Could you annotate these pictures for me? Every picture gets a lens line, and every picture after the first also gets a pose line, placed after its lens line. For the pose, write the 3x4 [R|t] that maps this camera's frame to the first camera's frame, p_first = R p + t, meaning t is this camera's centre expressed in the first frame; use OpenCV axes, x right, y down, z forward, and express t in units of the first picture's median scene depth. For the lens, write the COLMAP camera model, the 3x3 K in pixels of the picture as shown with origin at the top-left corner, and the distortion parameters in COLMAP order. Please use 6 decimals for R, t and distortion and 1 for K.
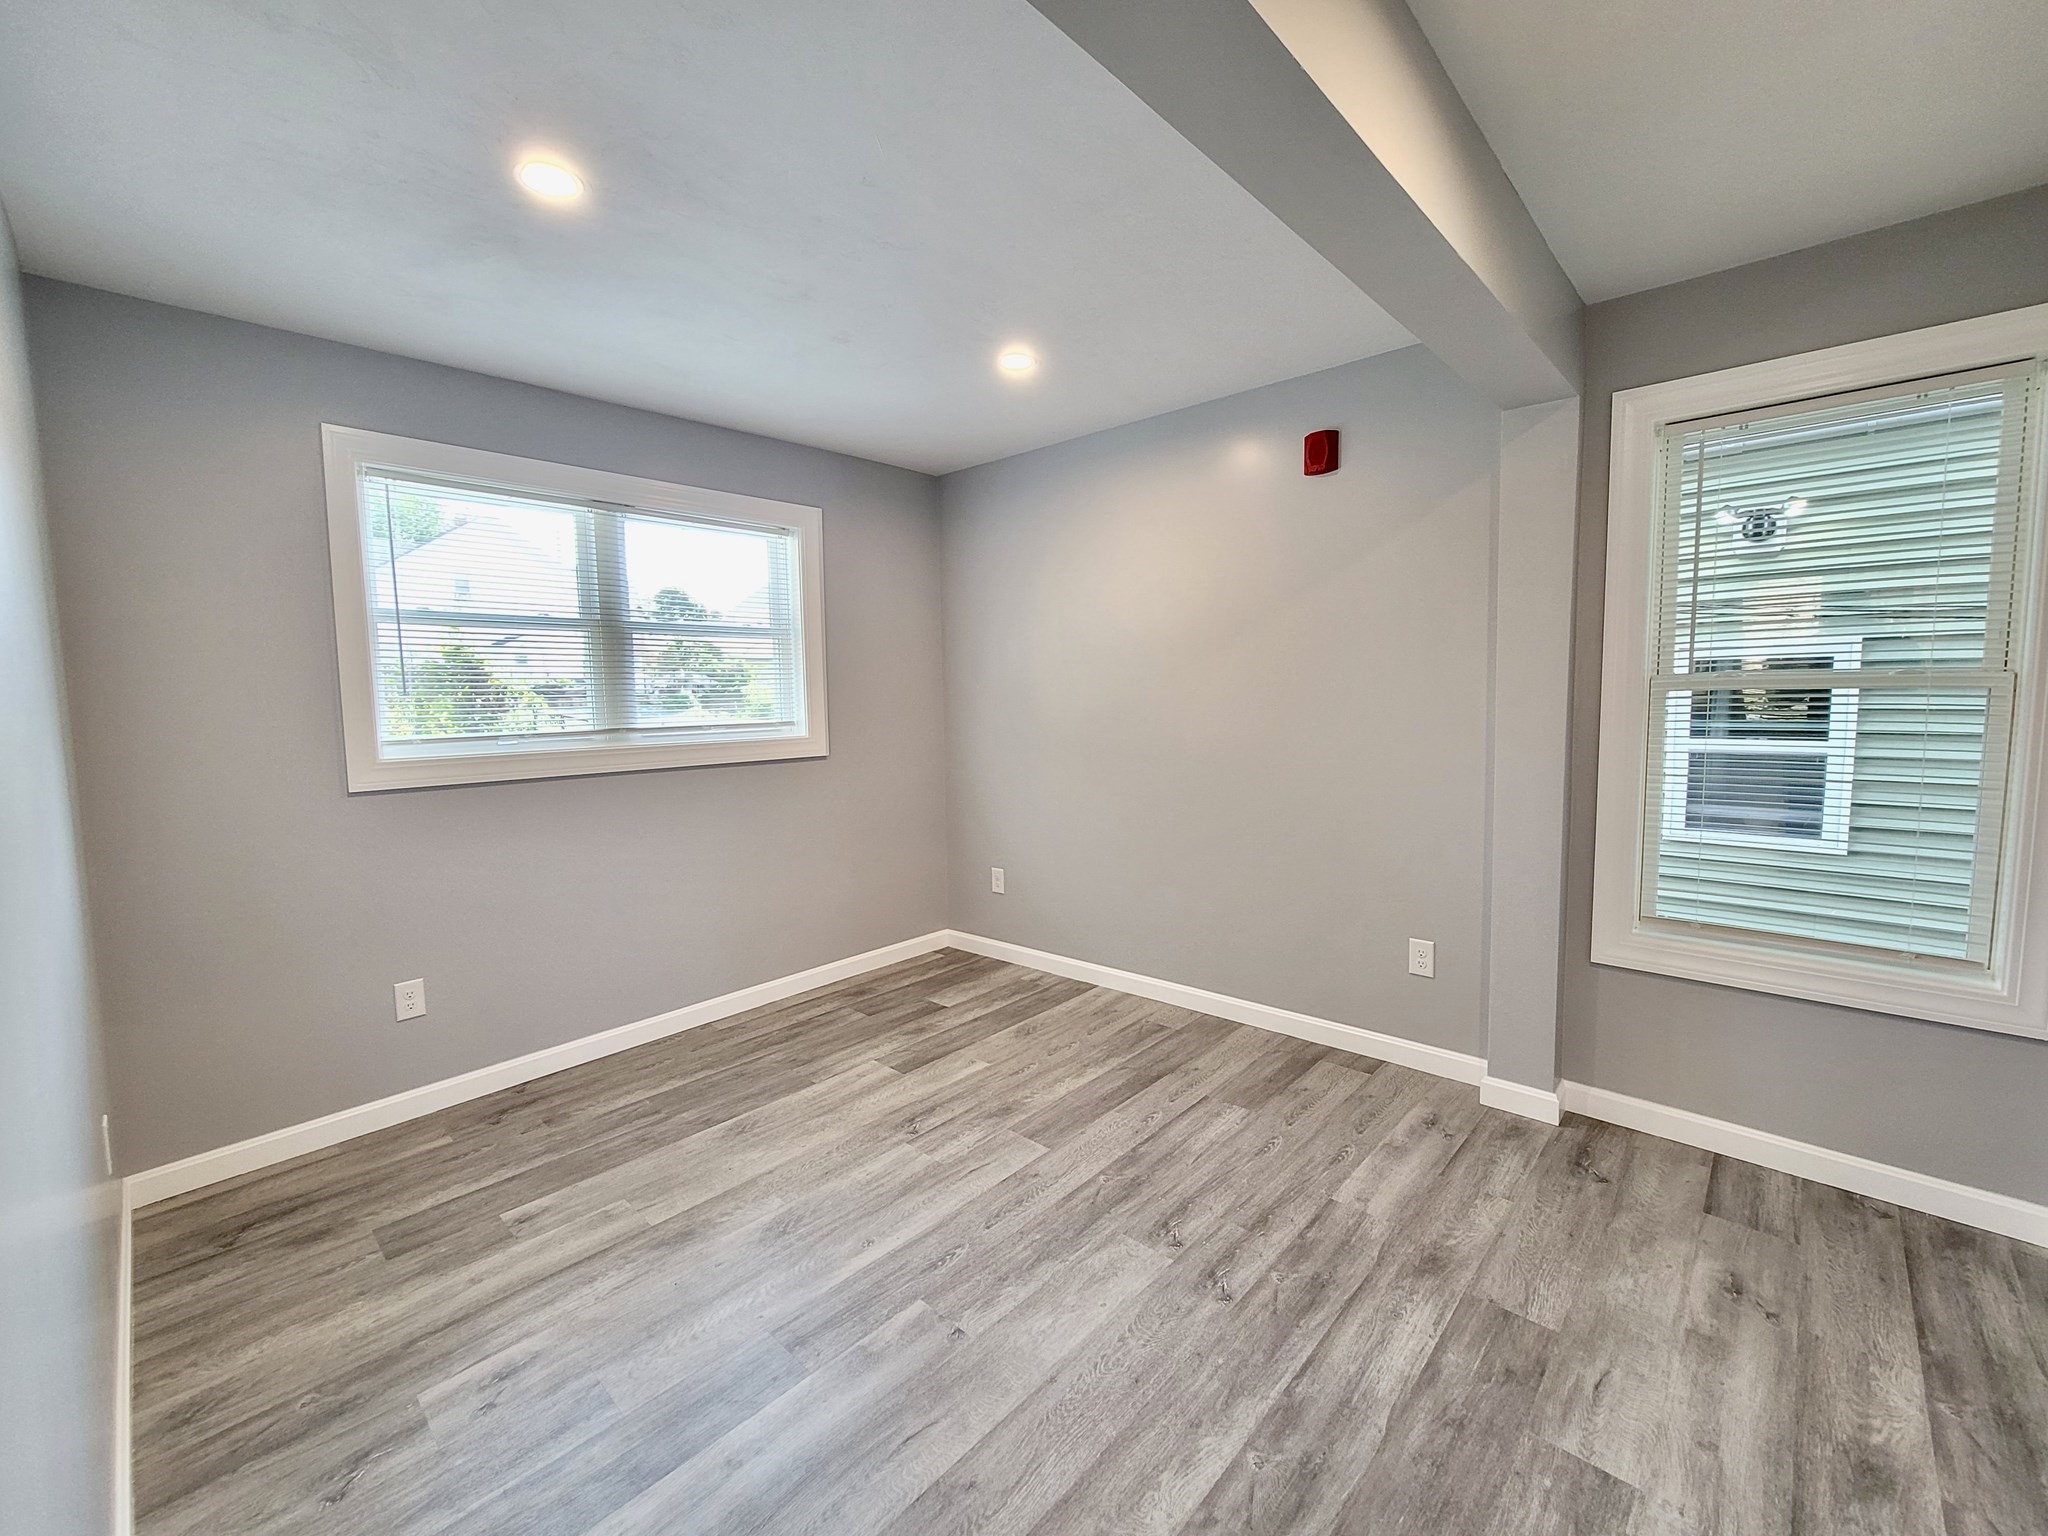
lens RADIAL K [[838.9, 0, 1025.0], [0, 838.9, 758.9], [0, 0, 1]] dist [-0.001092, 0.000122]
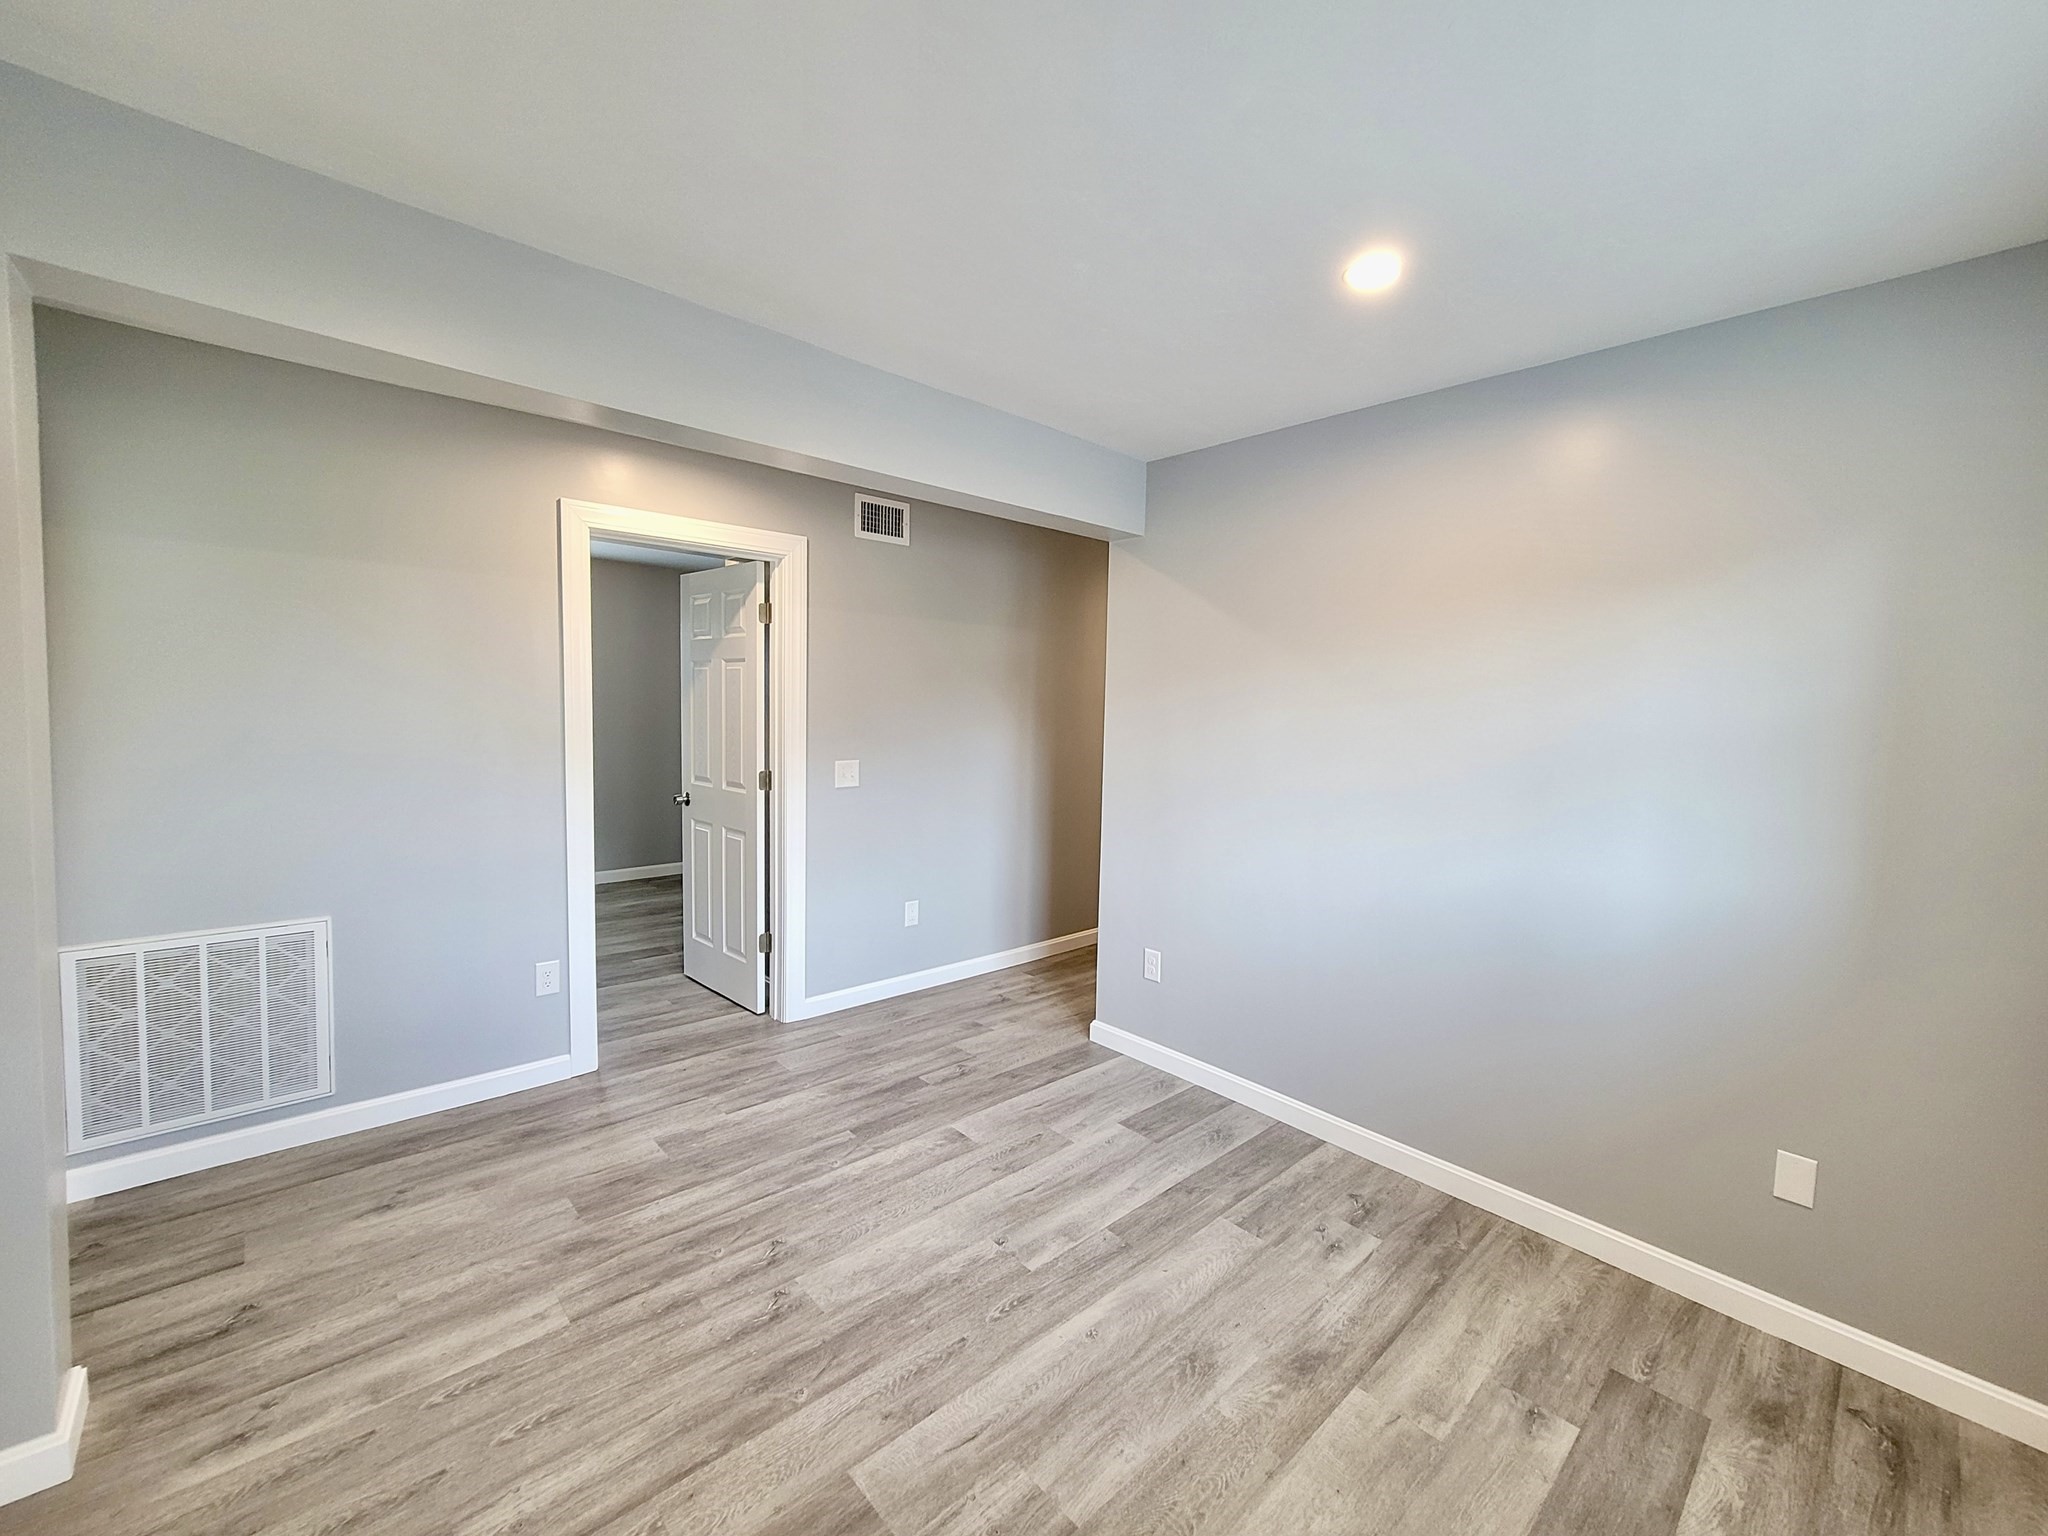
lens RADIAL K [[838.9, 0, 1025.0], [0, 838.9, 758.9], [0, 0, 1]] dist [-0.001092, 0.000122]
pose [[-0.997321, -0.015062, 0.071581, -0.173012], [-0.004008, 0.988354, 0.152122, -0.205888], [-0.073039, 0.151428, -0.985766, 1.867908]]
